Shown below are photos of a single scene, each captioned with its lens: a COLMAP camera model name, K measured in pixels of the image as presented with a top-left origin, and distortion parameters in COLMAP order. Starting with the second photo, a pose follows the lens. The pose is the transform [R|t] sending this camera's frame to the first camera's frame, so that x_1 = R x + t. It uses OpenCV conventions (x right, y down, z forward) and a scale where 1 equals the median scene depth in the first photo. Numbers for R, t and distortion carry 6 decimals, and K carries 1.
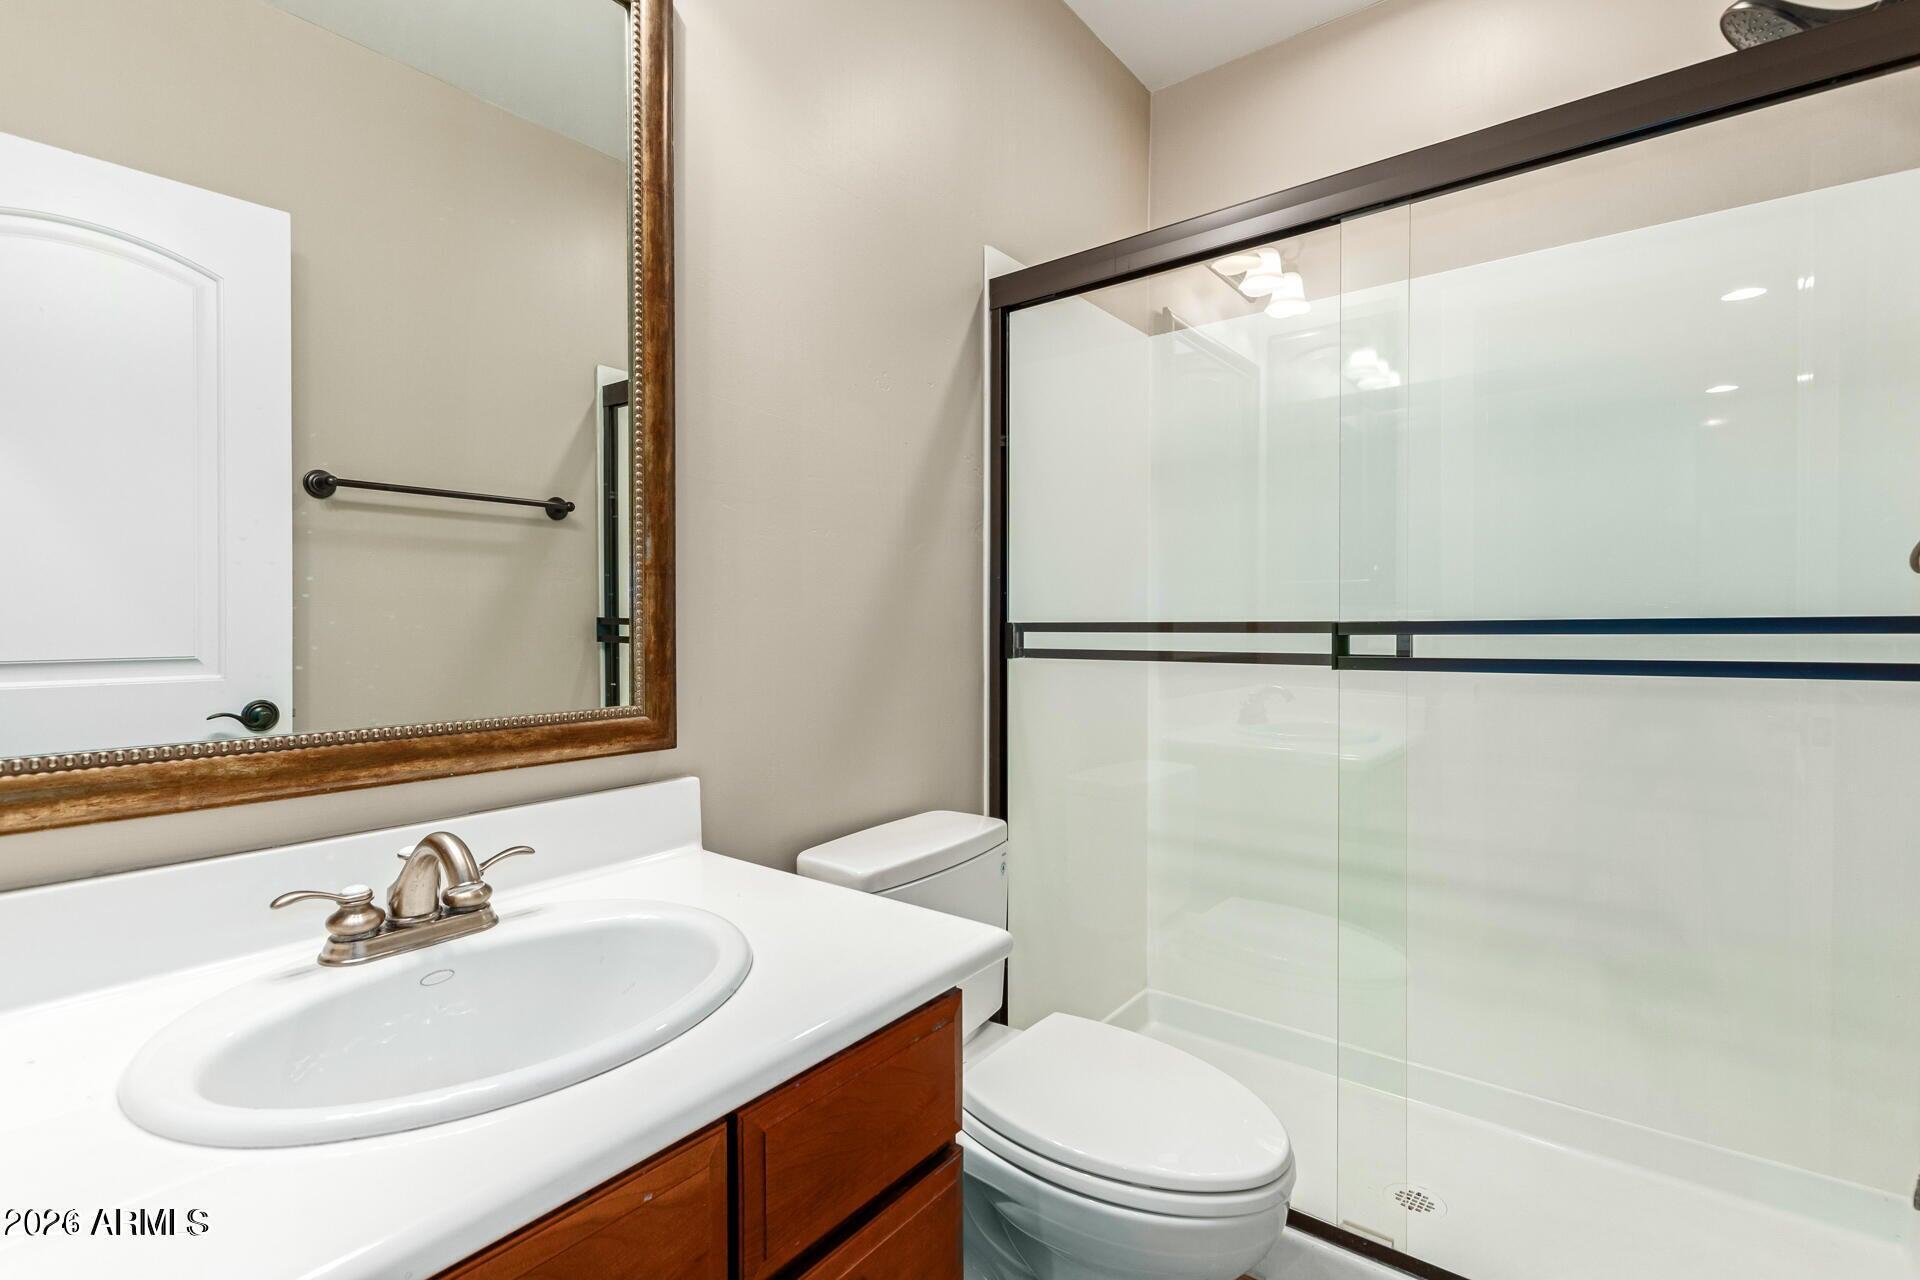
lens RADIAL K [[895.2, 0, 950.4], [0, 895.2, 630.4], [0, 0, 1]] dist [0.002105, -0.004214]
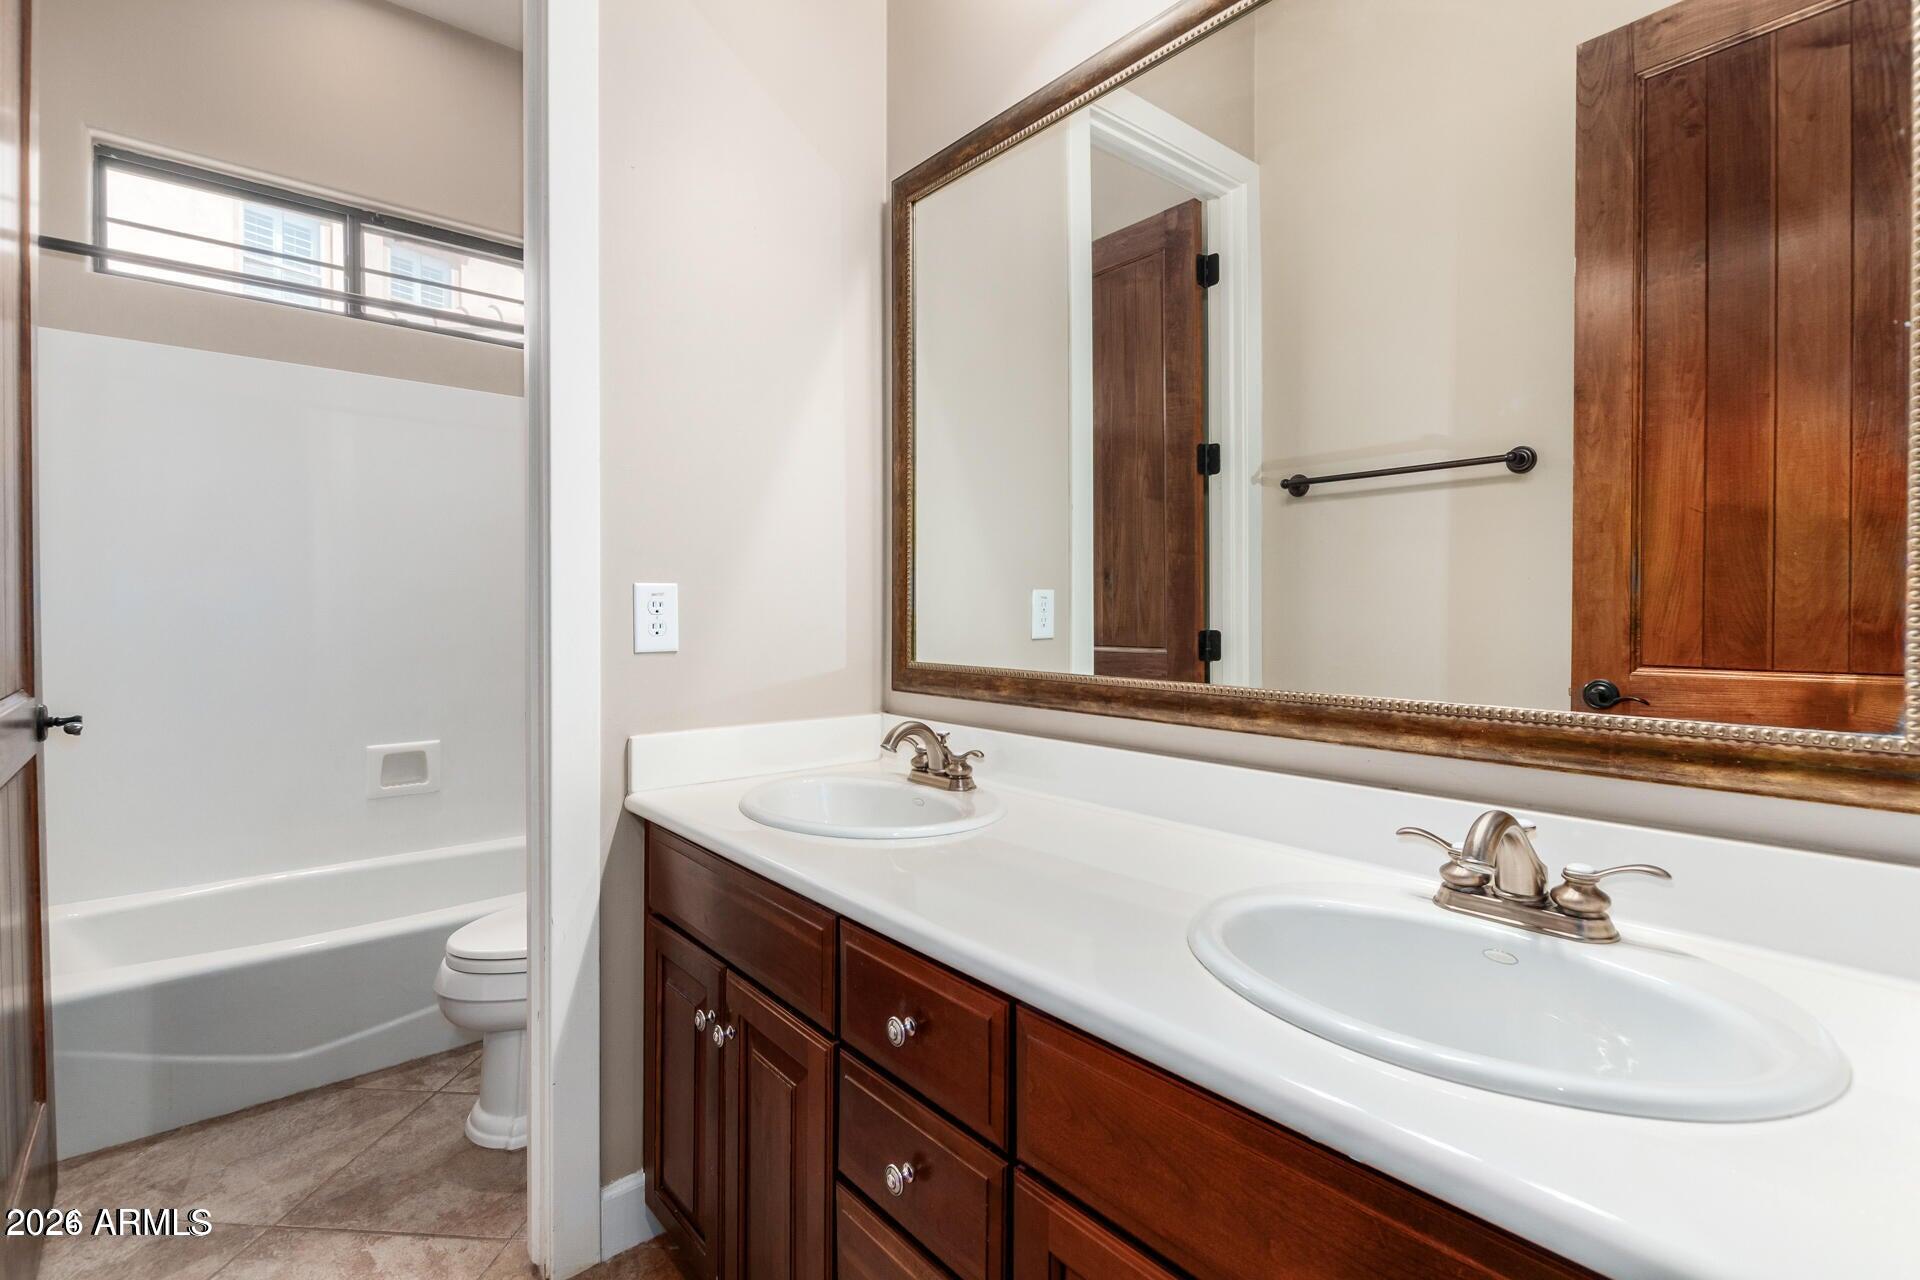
lens RADIAL K [[895.2, 0, 950.4], [0, 895.2, 630.4], [0, 0, 1]] dist [0.002105, -0.004214]
pose [[-0.130469, 0.018127, -0.991287, 0.475466], [0.004402, 0.999834, 0.017704, 0.011013], [0.991443, -0.002054, -0.130527, 0.542268]]
